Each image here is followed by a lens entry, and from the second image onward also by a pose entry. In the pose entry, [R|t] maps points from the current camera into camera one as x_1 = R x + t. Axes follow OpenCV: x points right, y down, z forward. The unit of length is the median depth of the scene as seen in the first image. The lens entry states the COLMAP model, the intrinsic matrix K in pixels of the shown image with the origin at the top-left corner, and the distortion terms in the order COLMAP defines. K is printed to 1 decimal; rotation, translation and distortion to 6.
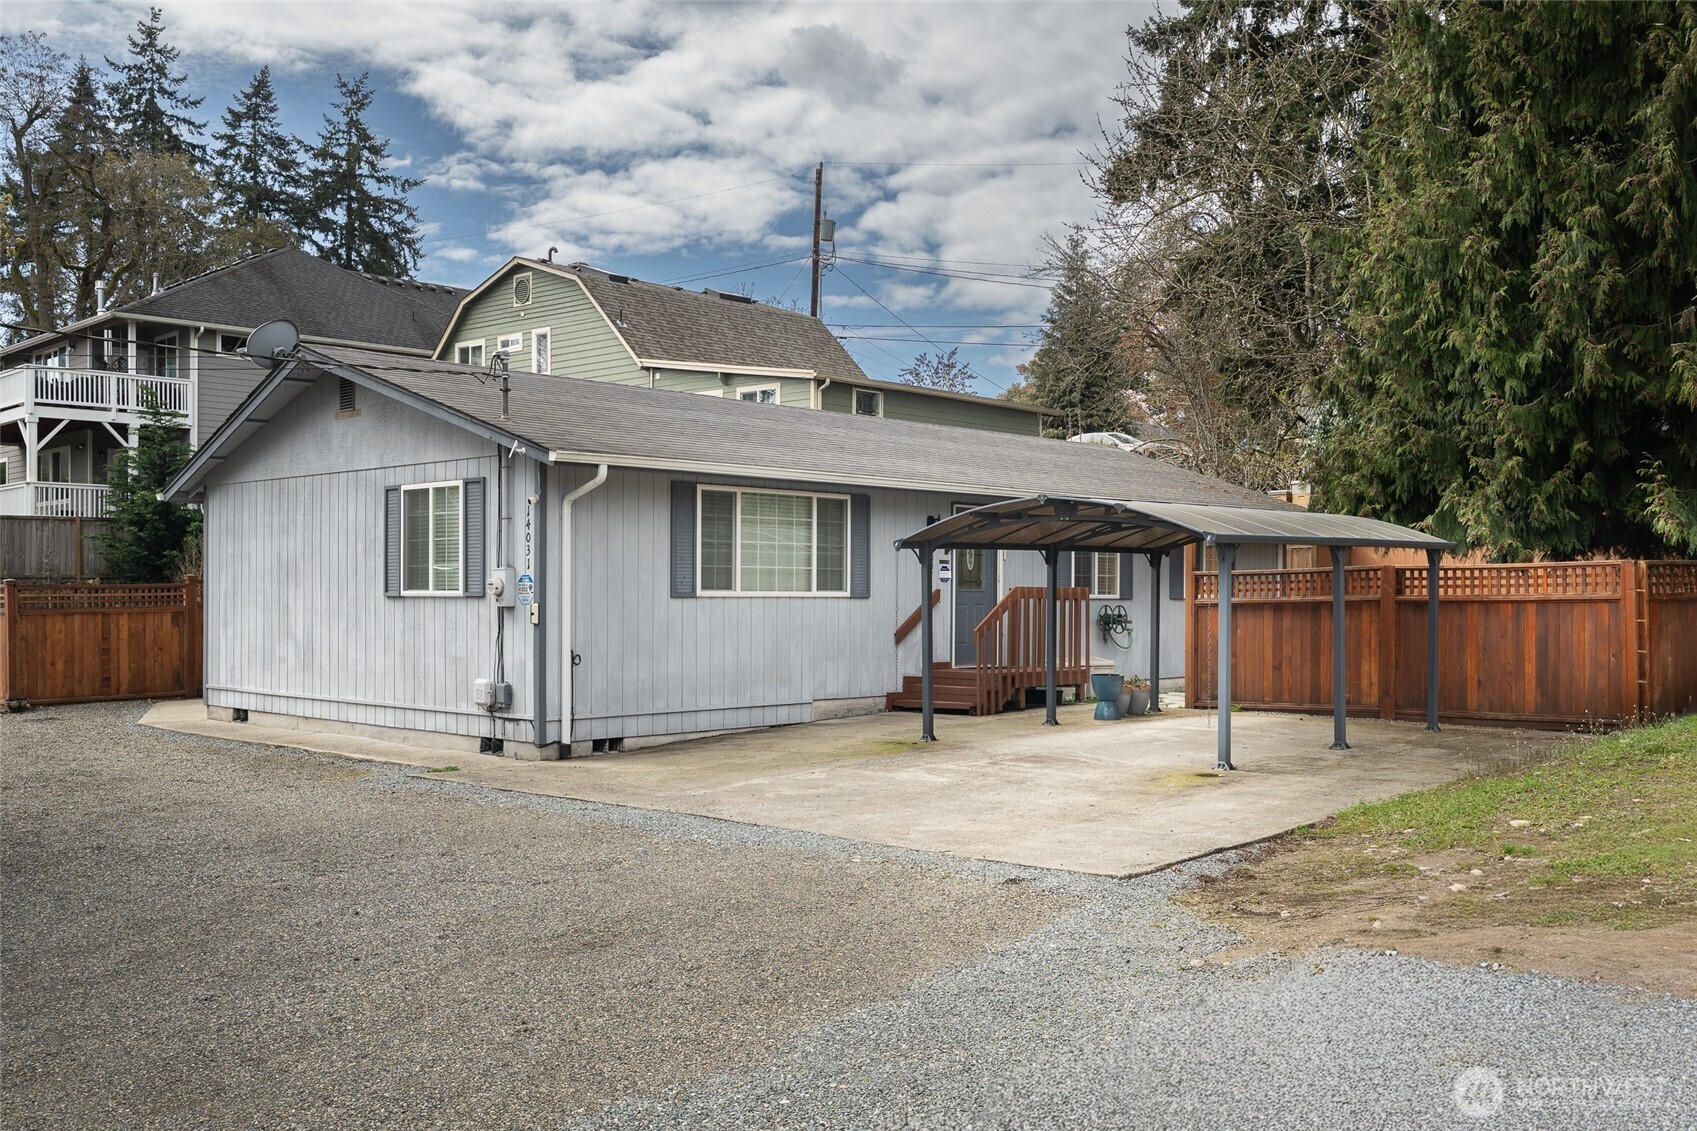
lens RADIAL K [[1608.3, 0, 820.2], [0, 1608.3, 592.4], [0, 0, 1]] dist [0.011938, 0.000000]
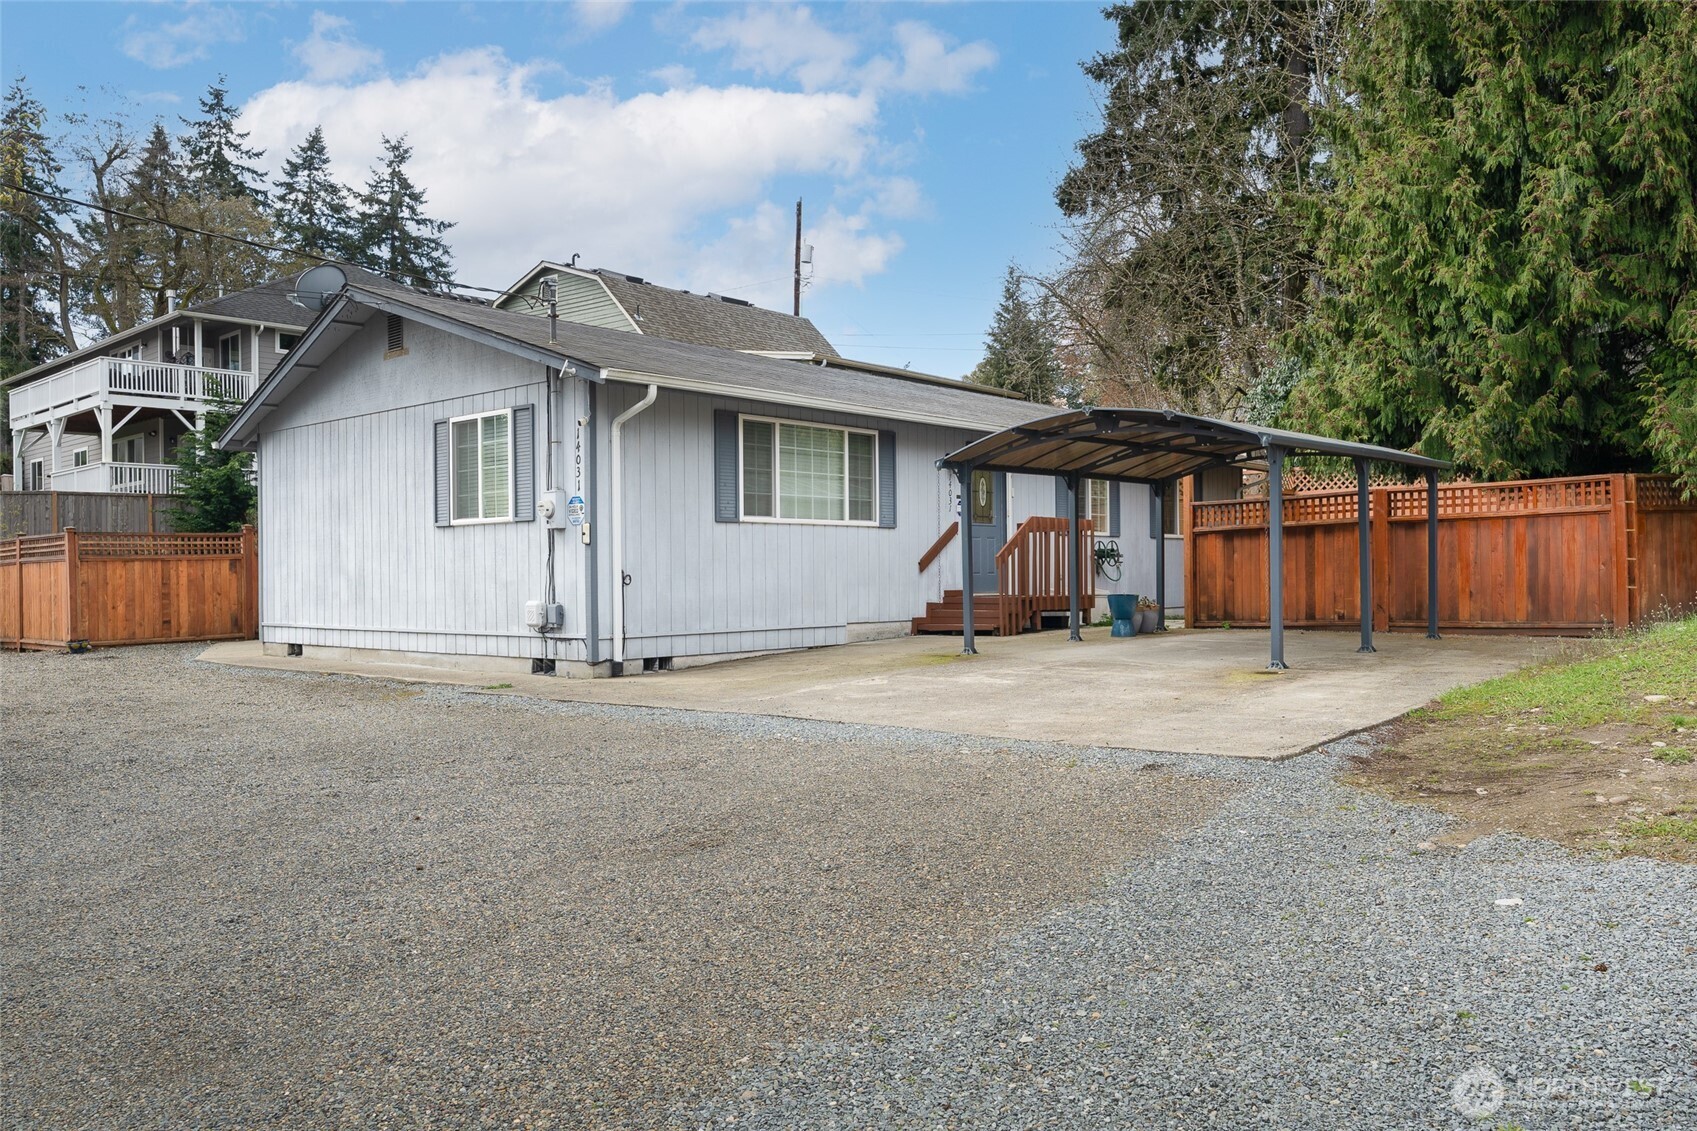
lens RADIAL K [[1315.0, 0, 855.9], [0, 1315.0, 568.1], [0, 0, 1]] dist [-0.000480, 0.013666]
pose [[0.998564, -0.013503, 0.051850, -0.045019], [0.013816, 0.999888, -0.005694, 0.037308], [-0.051768, 0.006402, 0.998639, 0.144456]]
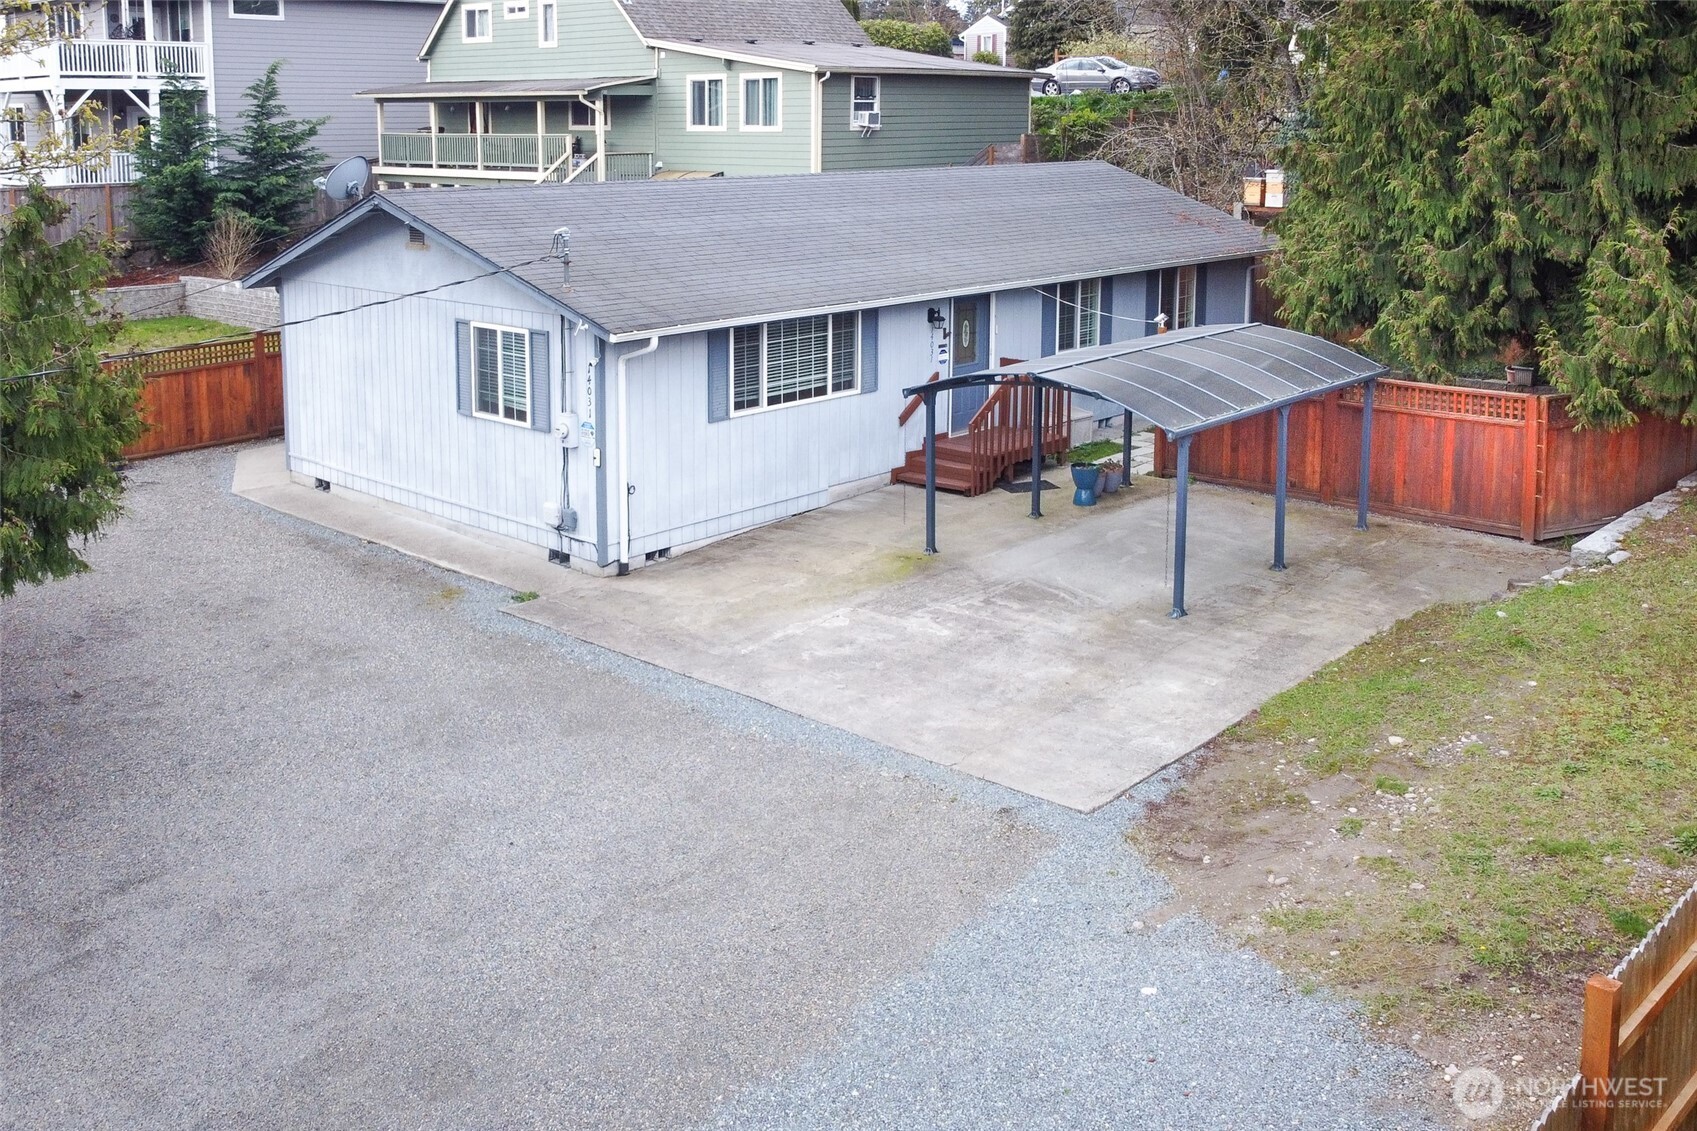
lens RADIAL K [[1642.1, 0, 813.4], [0, 1642.1, 304.7], [0, 0, 1]] dist [0.001867, 0.000000]
pose [[0.999965, -0.004471, 0.007121, -0.024515], [0.003584, 0.992762, 0.120041, -0.212663], [-0.007606, -0.120011, 0.992743, -0.154599]]
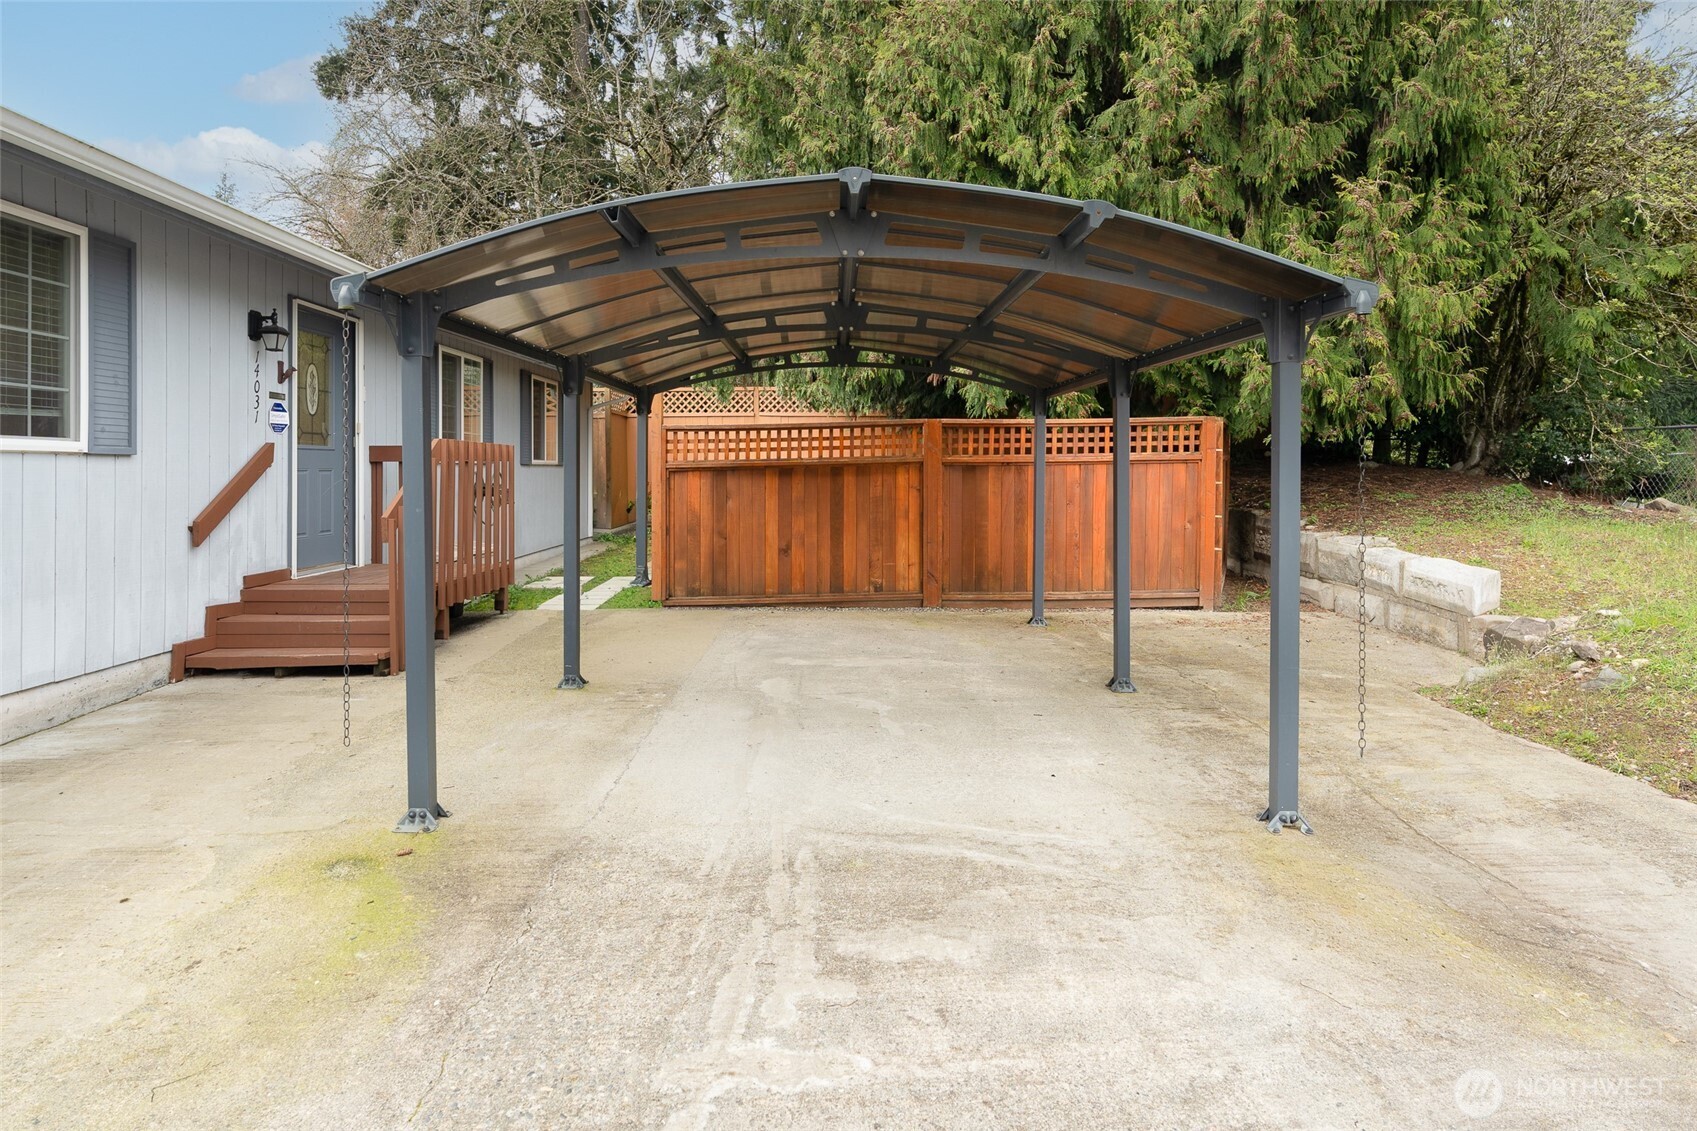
lens RADIAL K [[949.7, 0, 855.7], [0, 949.7, 474.8], [0, 0, 1]] dist [-0.017779, 0.002334]
pose [[0.708673, -0.005977, 0.705512, -0.015966], [0.001574, 0.999975, 0.006891, 0.008116], [-0.705535, -0.003773, 0.708665, 0.707585]]
